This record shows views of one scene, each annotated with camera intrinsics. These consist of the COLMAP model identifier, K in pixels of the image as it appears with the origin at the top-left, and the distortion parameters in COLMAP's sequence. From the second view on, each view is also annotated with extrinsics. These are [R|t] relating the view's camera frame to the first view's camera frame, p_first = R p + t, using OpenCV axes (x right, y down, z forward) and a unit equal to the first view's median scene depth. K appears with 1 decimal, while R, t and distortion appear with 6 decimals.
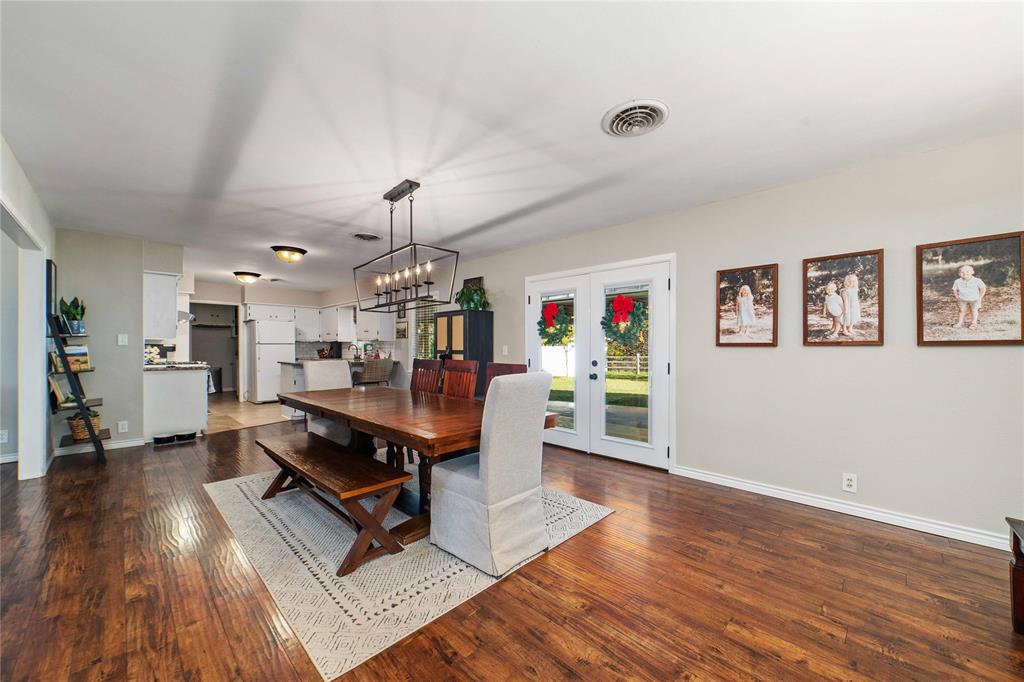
lens RADIAL K [[384.5, 0, 514.7], [0, 384.5, 349.4], [0, 0, 1]] dist [-0.009373, 0.000048]
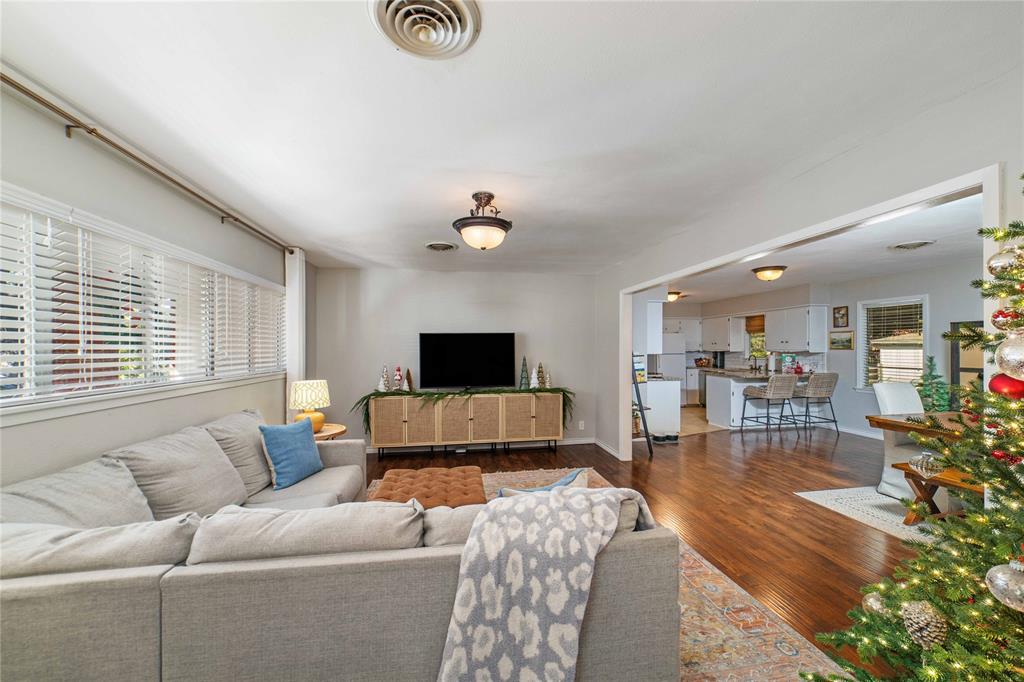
lens RADIAL K [[384.5, 0, 515.5], [0, 384.5, 351.0], [0, 0, 1]] dist [-0.009373, 0.000048]
pose [[0.806546, -0.001789, -0.591168, -0.687398], [0.002097, 0.999998, -0.000165, -0.048166], [0.591167, -0.001107, 0.806548, -0.299476]]
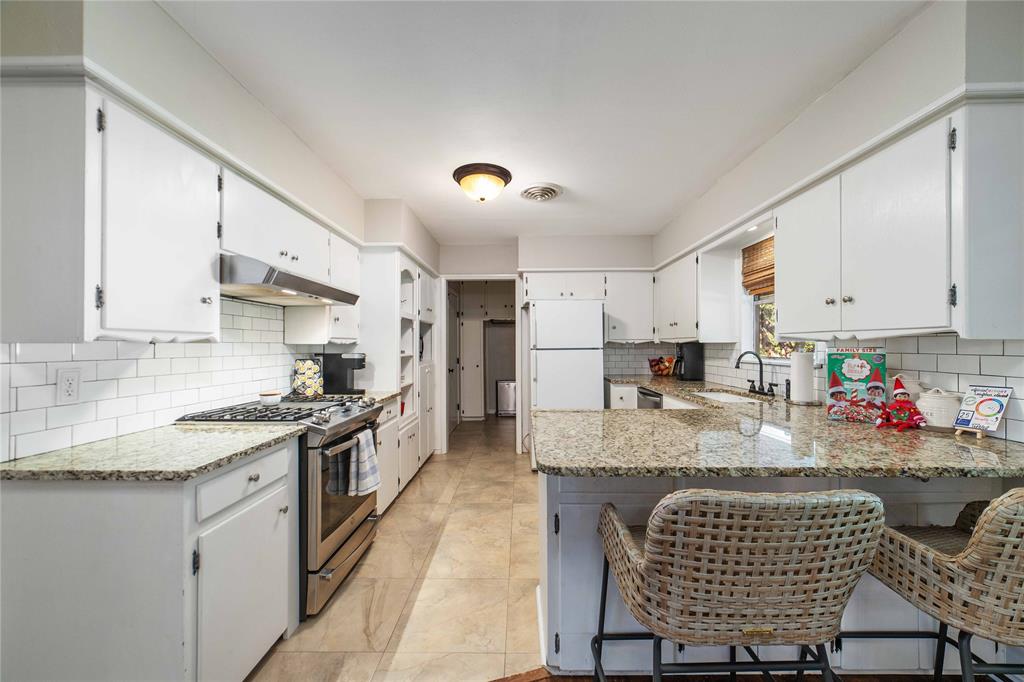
lens RADIAL K [[384.5, 0, 511.8], [0, 384.5, 346.2], [0, 0, 1]] dist [-0.009373, 0.000048]
pose [[0.685636, -0.003589, -0.727935, -0.666300], [0.000984, 0.999992, -0.004003, -0.032654], [0.727943, 0.002028, 0.685634, 1.285907]]
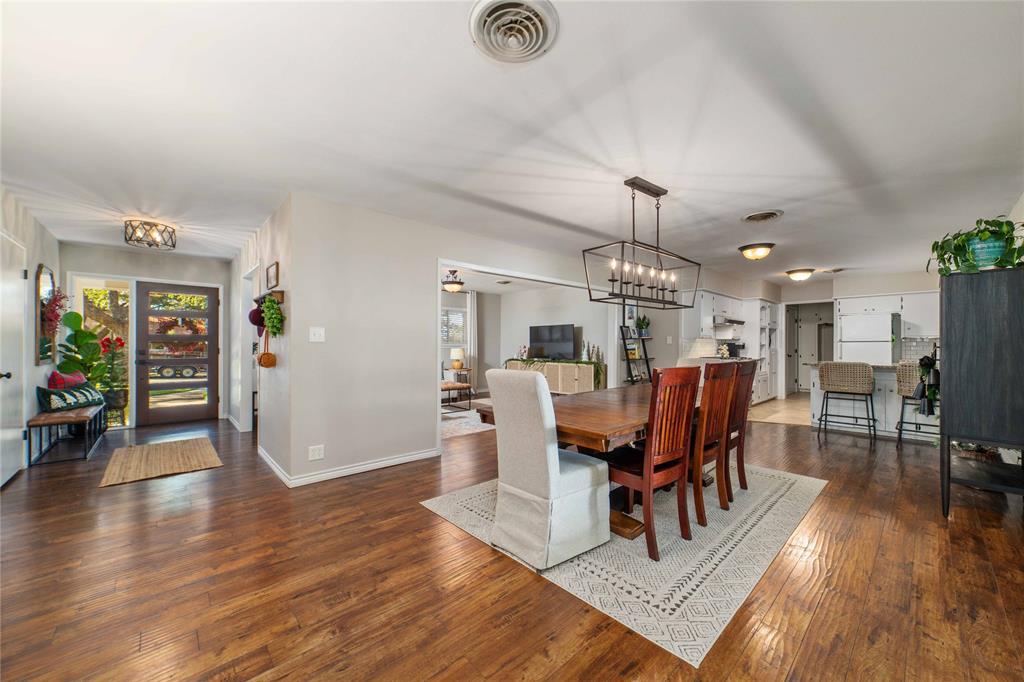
lens RADIAL K [[384.5, 0, 518.8], [0, 384.5, 343.8], [0, 0, 1]] dist [-0.009373, 0.000048]
pose [[-0.044511, -0.003049, -0.999004, 0.544055], [-0.008313, 0.999962, -0.002682, -0.001992], [0.998974, 0.008185, -0.044535, 0.552950]]
